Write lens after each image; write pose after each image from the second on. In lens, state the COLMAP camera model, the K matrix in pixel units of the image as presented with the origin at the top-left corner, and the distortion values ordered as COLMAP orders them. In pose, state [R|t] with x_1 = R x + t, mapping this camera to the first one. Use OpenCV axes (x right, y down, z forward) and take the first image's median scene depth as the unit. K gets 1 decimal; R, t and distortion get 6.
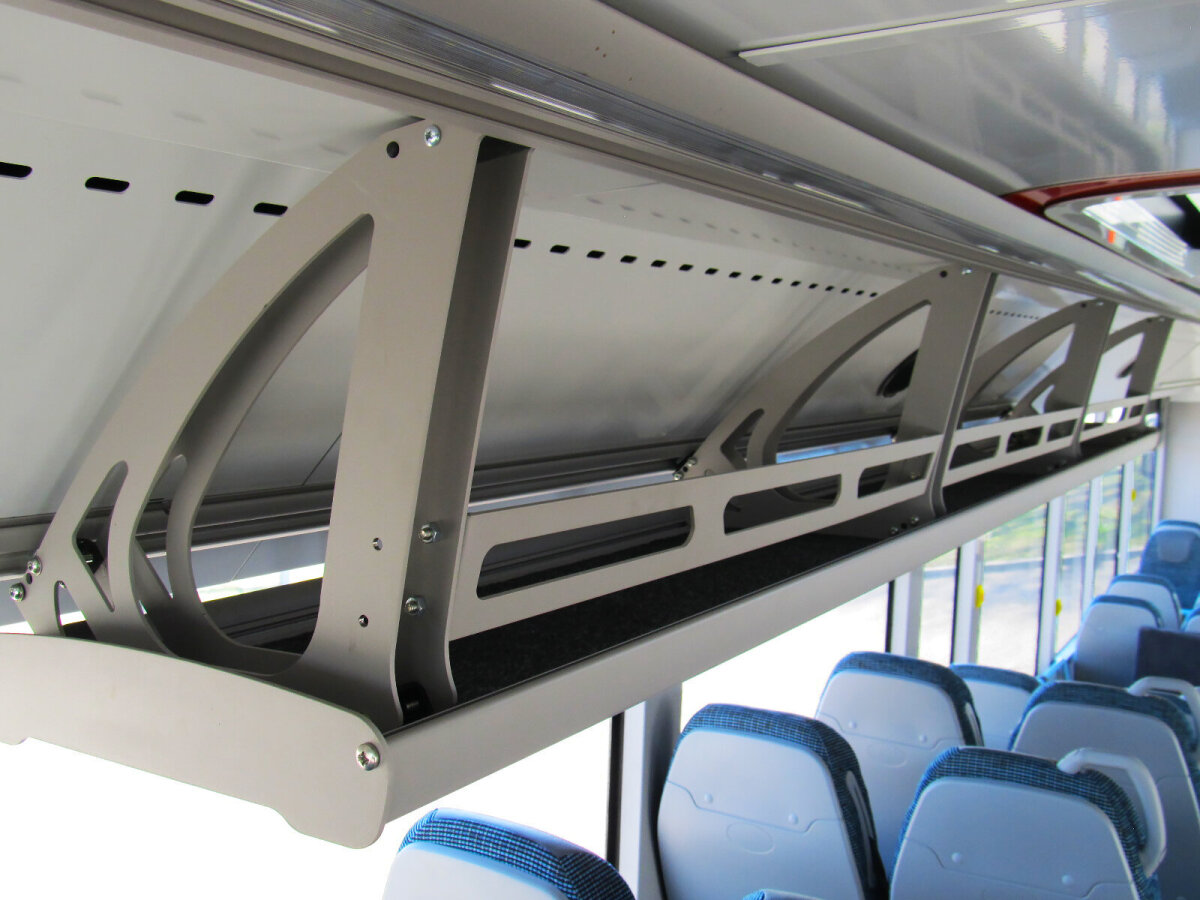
lens RADIAL K [[1125.0, 0, 600.0], [0, 1125.0, 450.0], [0, 0, 1]] dist [-0.106810, 0.127028]
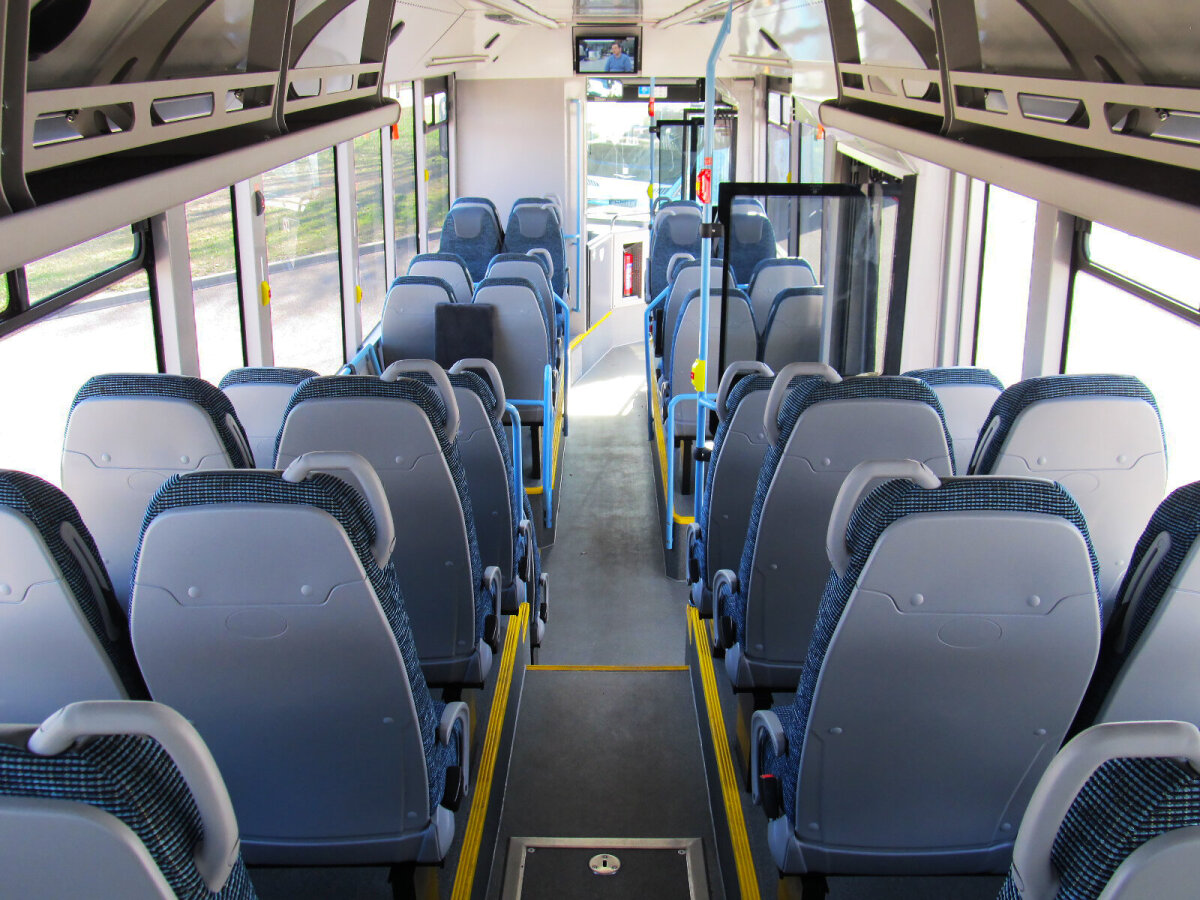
lens RADIAL K [[1125.0, 0, 600.0], [0, 1125.0, 450.0], [0, 0, 1]] dist [-0.106810, 0.127028]
pose [[0.838424, -0.185961, 0.512312, 0.145189], [0.042544, 0.959453, 0.278641, 0.013950], [-0.543355, -0.211823, 0.812340, 0.089368]]
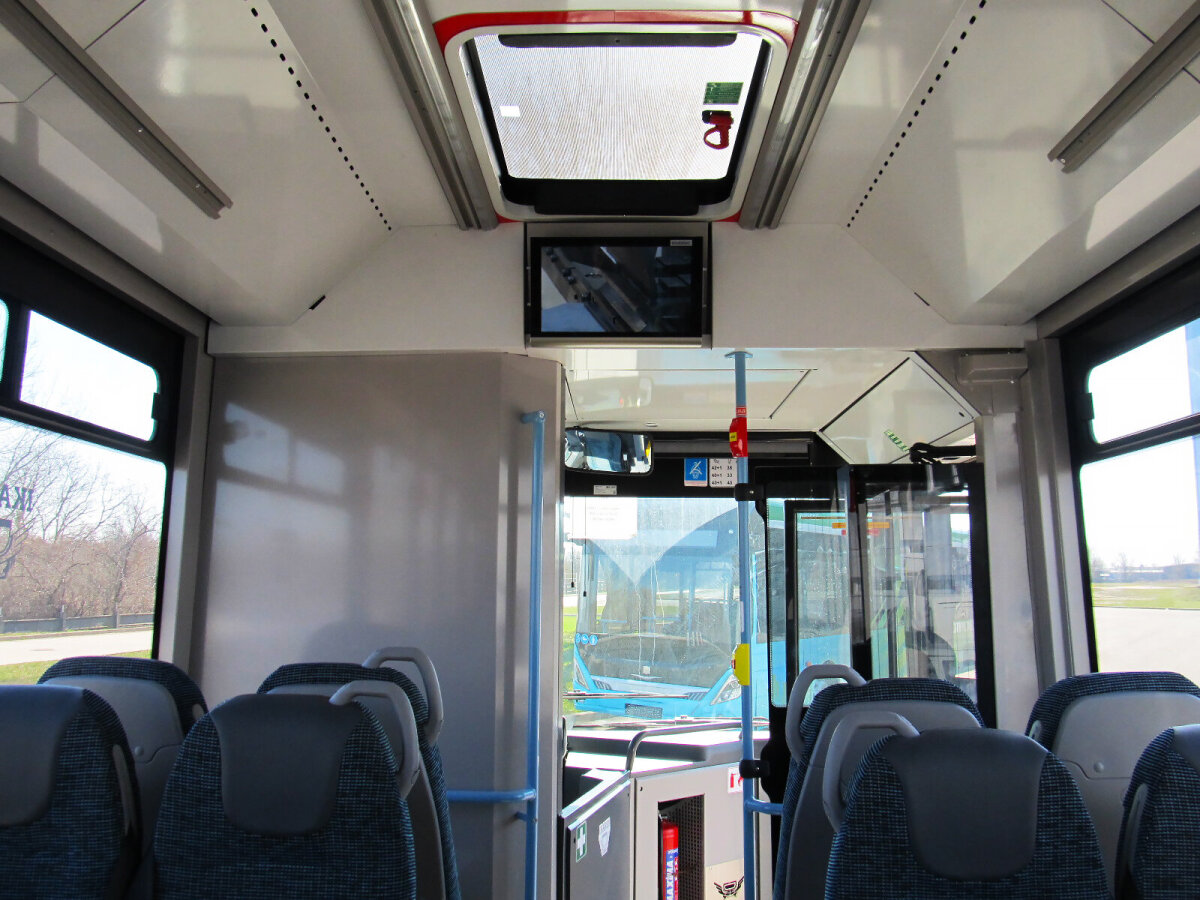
lens RADIAL K [[1019.1, 0, 600.0], [0, 1019.1, 450.0], [0, 0, 1]] dist [-0.076747, -0.000276]
pose [[0.848313, 0.069712, 0.524887, 1.673726], [0.036140, 0.981360, -0.188748, 0.220228], [-0.528261, 0.179086, 0.829981, 2.416414]]
